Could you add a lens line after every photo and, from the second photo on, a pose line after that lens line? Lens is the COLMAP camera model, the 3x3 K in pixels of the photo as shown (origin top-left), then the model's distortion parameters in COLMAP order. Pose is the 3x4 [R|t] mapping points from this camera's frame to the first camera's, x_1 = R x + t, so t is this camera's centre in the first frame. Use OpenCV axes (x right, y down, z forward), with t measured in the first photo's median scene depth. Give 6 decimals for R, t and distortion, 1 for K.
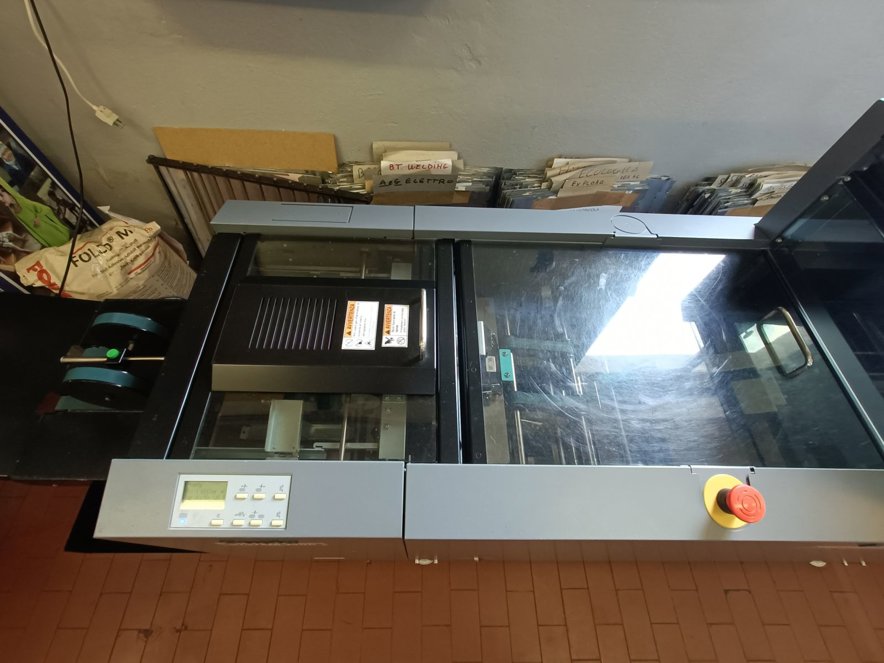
lens RADIAL K [[395.9, 0, 436.1], [0, 395.9, 330.5], [0, 0, 1]] dist [0.012518, -0.005306]
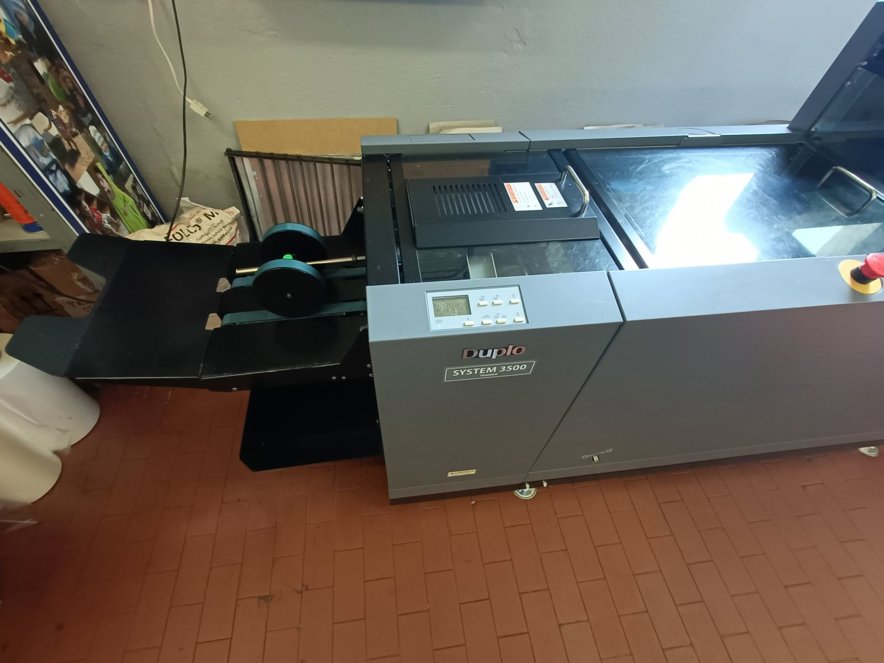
lens RADIAL K [[395.9, 0, 436.1], [0, 395.9, 330.5], [0, 0, 1]] dist [0.012518, -0.005306]
pose [[0.991392, -0.104292, 0.079157, -0.303245], [0.113254, 0.986443, -0.118763, 0.257744], [-0.065697, 0.126705, 0.989762, -0.055313]]
